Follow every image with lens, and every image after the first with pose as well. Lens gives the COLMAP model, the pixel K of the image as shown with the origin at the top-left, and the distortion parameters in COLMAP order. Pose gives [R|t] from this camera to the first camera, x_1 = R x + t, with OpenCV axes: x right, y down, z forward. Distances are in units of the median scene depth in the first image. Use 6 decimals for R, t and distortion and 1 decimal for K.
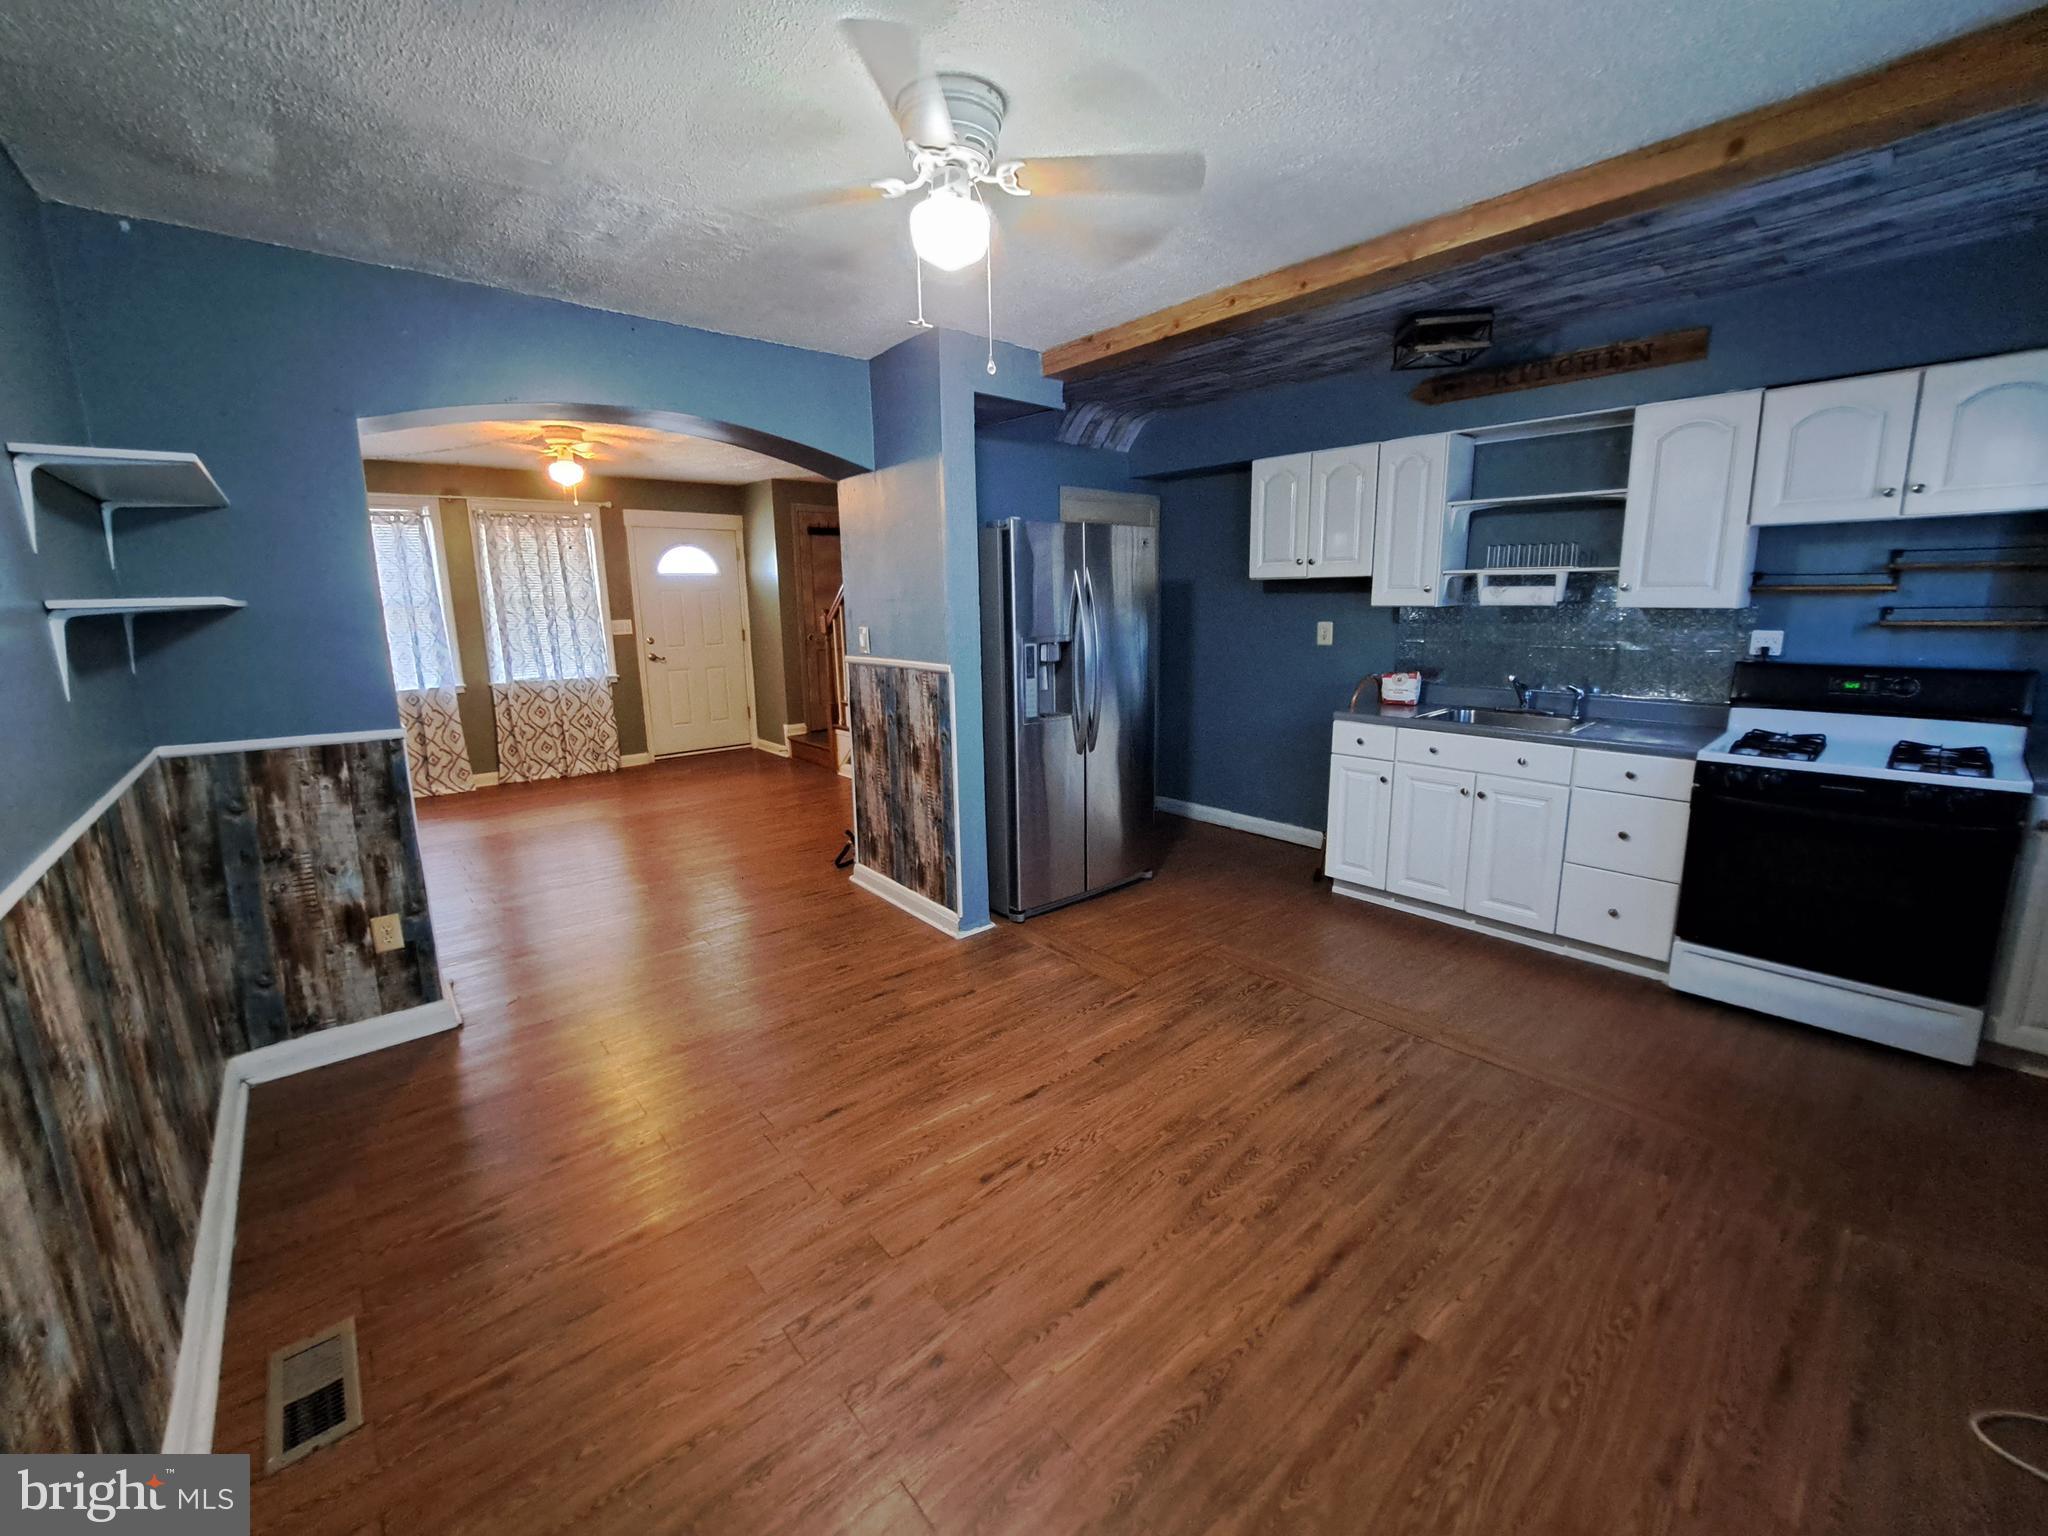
lens RADIAL K [[816.8, 0, 1021.4], [0, 816.8, 749.6], [0, 0, 1]] dist [-0.019325, 0.001538]
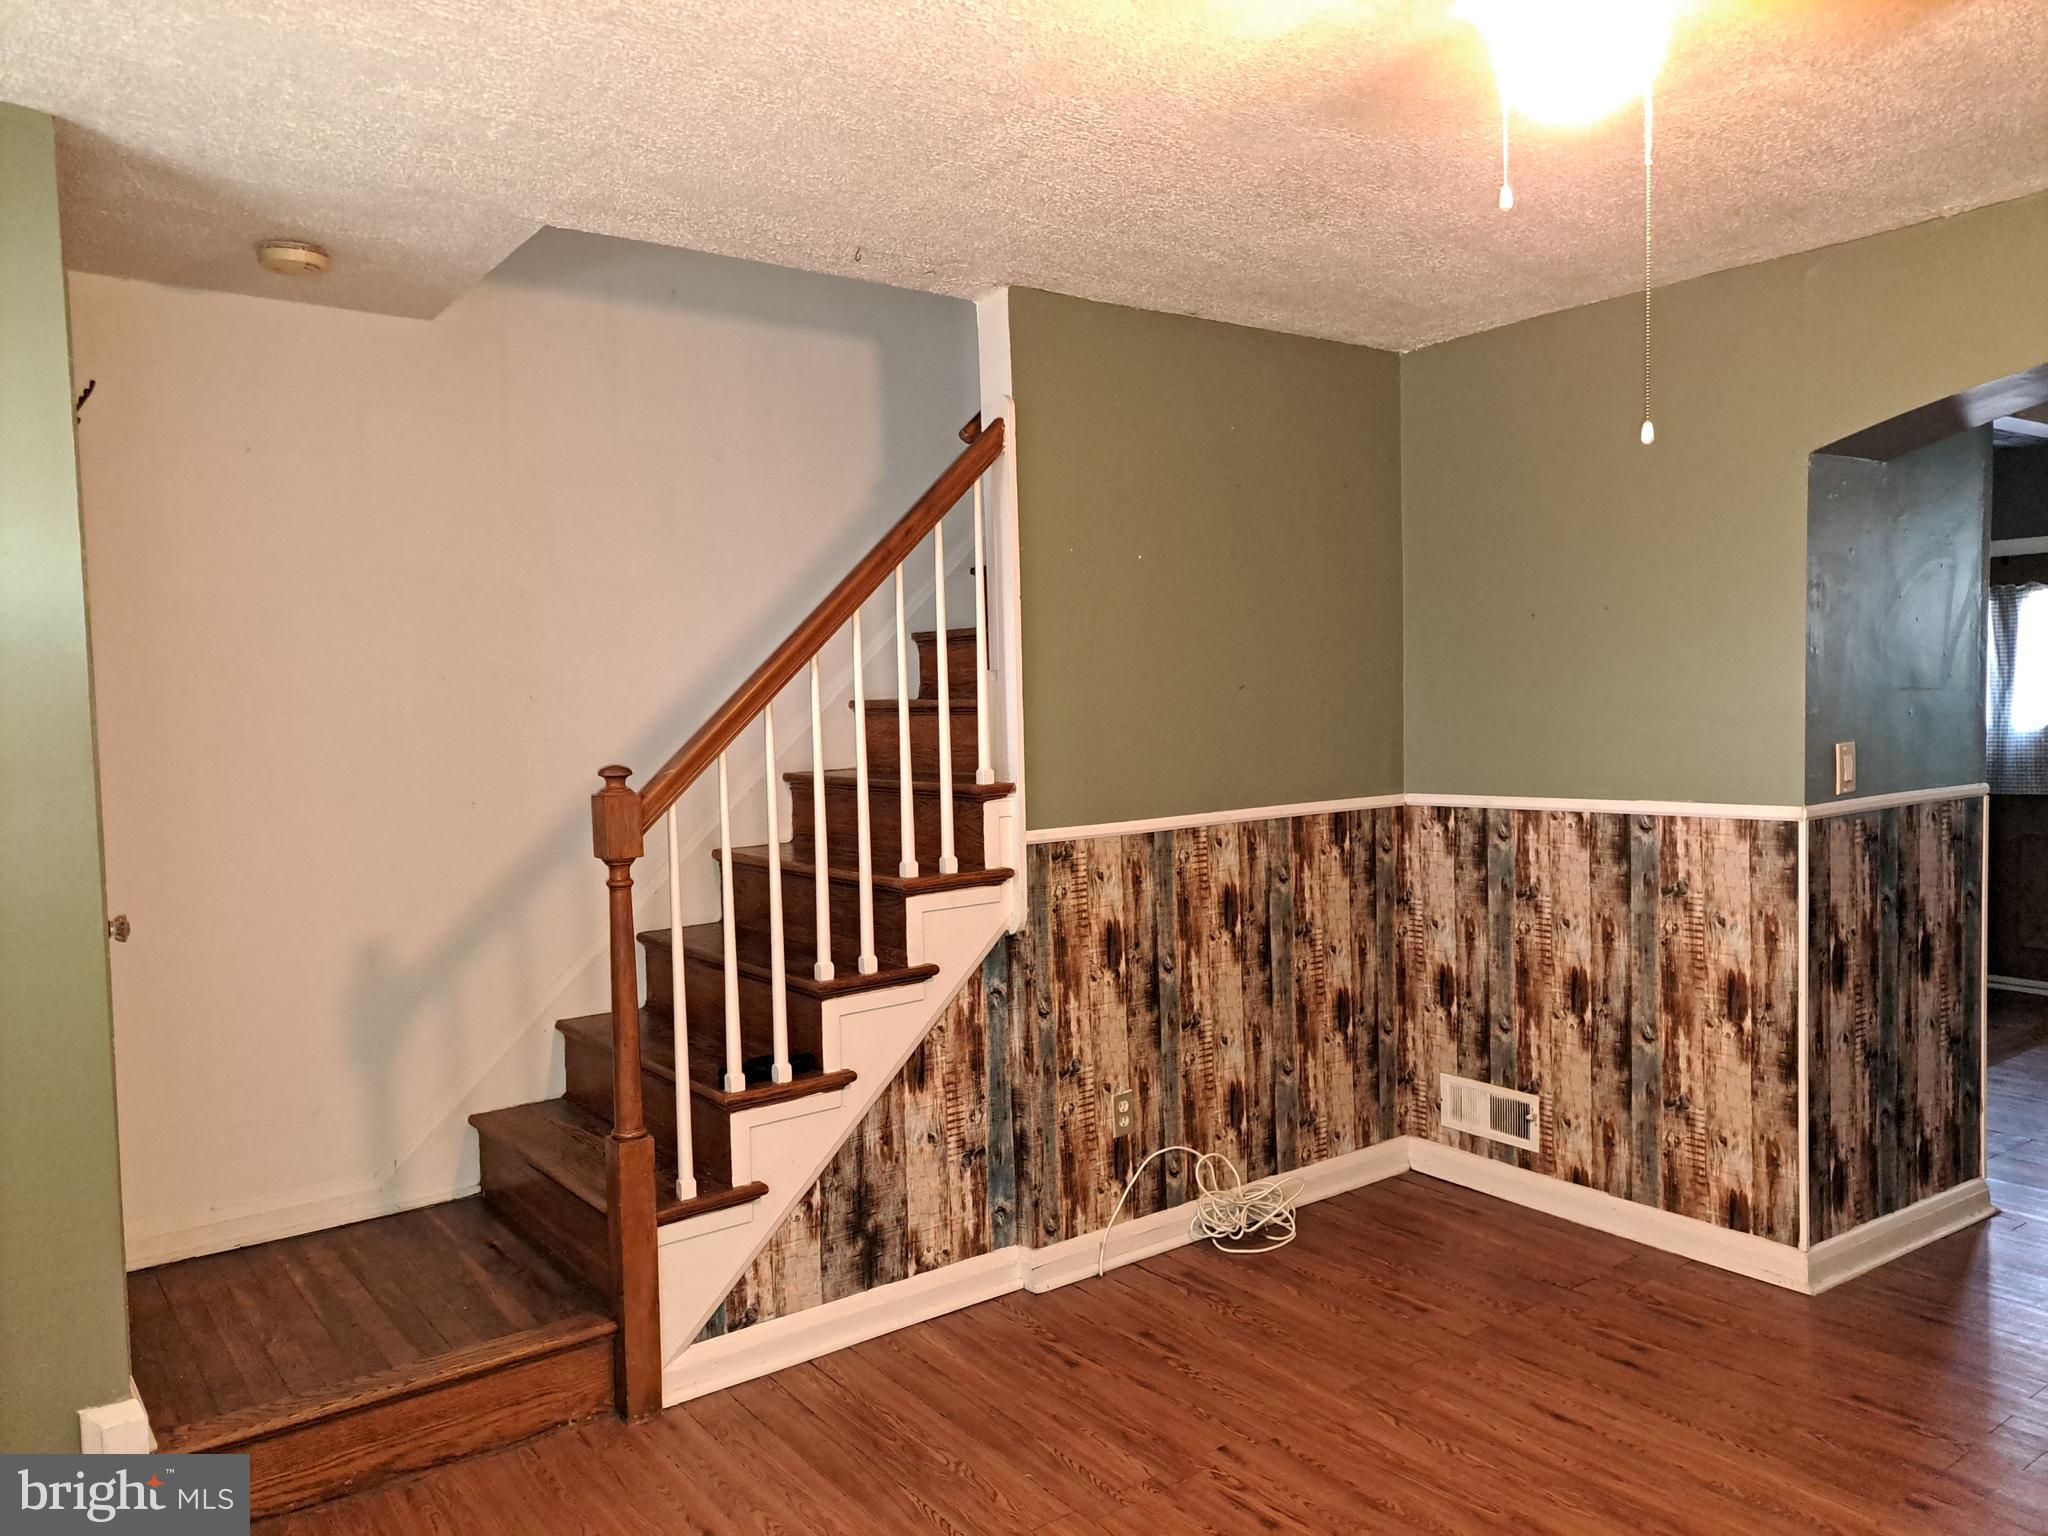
lens RADIAL K [[1467.9, 0, 1020.9], [0, 1467.9, 769.4], [0, 0, 1]] dist [0.063651, -0.059483]
pose [[0.091947, -0.036883, 0.995081, -1.439704], [0.211985, 0.977131, 0.016630, -0.317624], [-0.972938, 0.209413, 0.097663, 1.737365]]
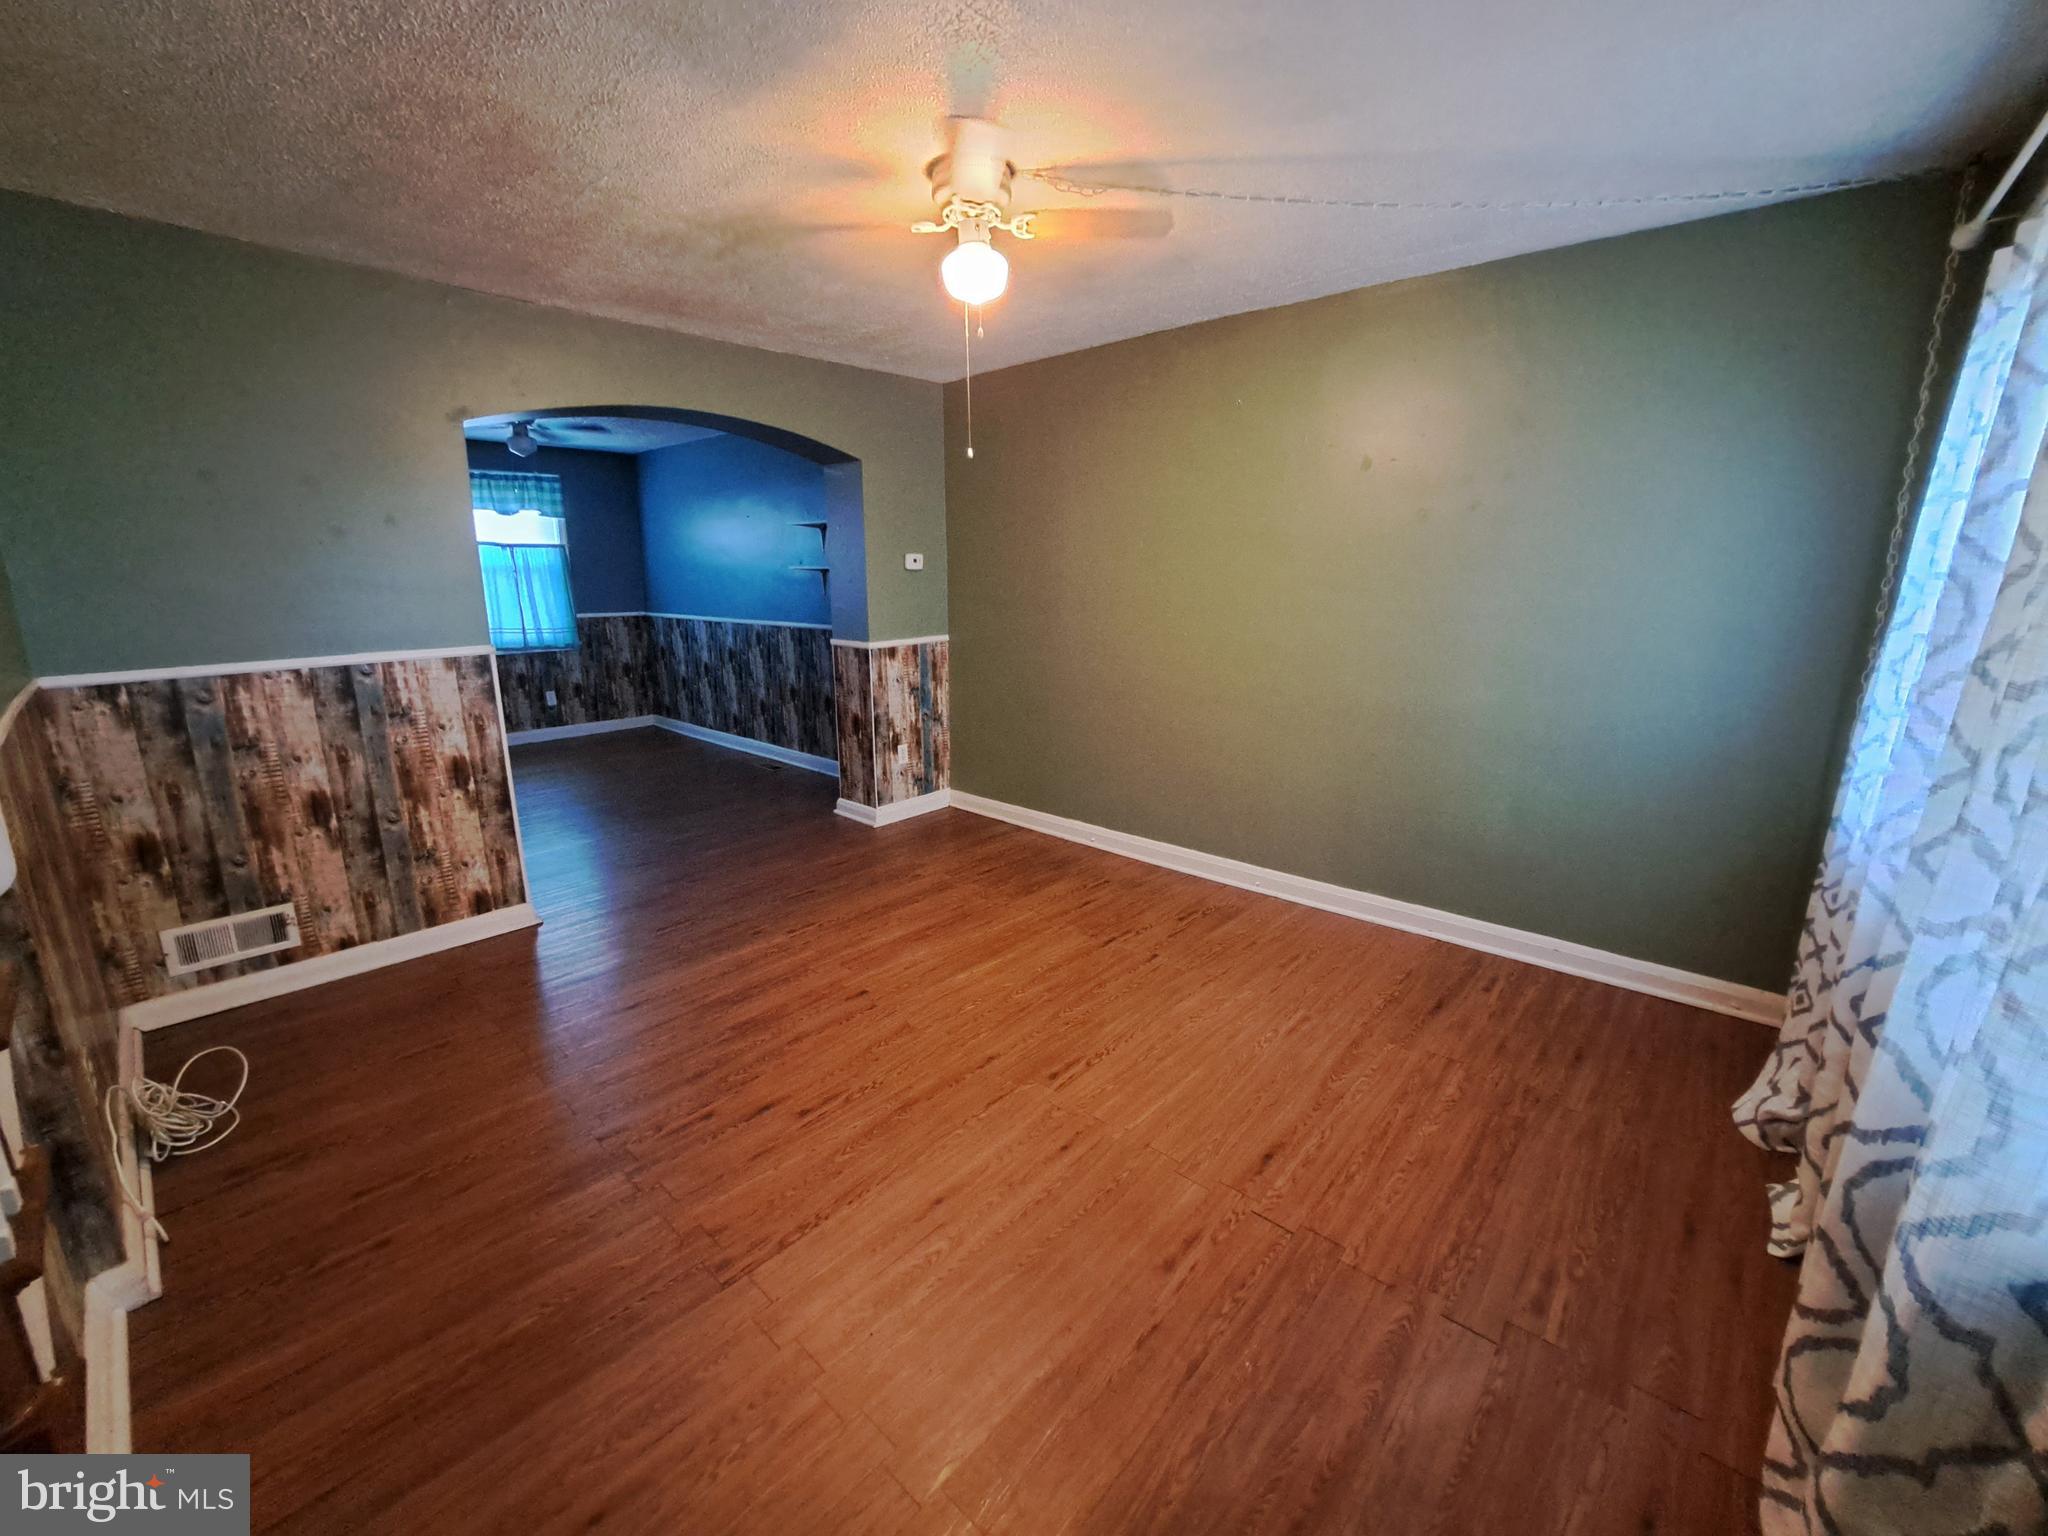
lens RADIAL K [[816.8, 0, 1018.9], [0, 816.8, 746.8], [0, 0, 1]] dist [-0.019325, 0.001538]
pose [[-0.993545, 0.040036, -0.106140, -0.813778], [-0.004523, 0.920925, 0.389713, -0.424027], [0.113350, 0.387678, -0.914799, 2.317279]]
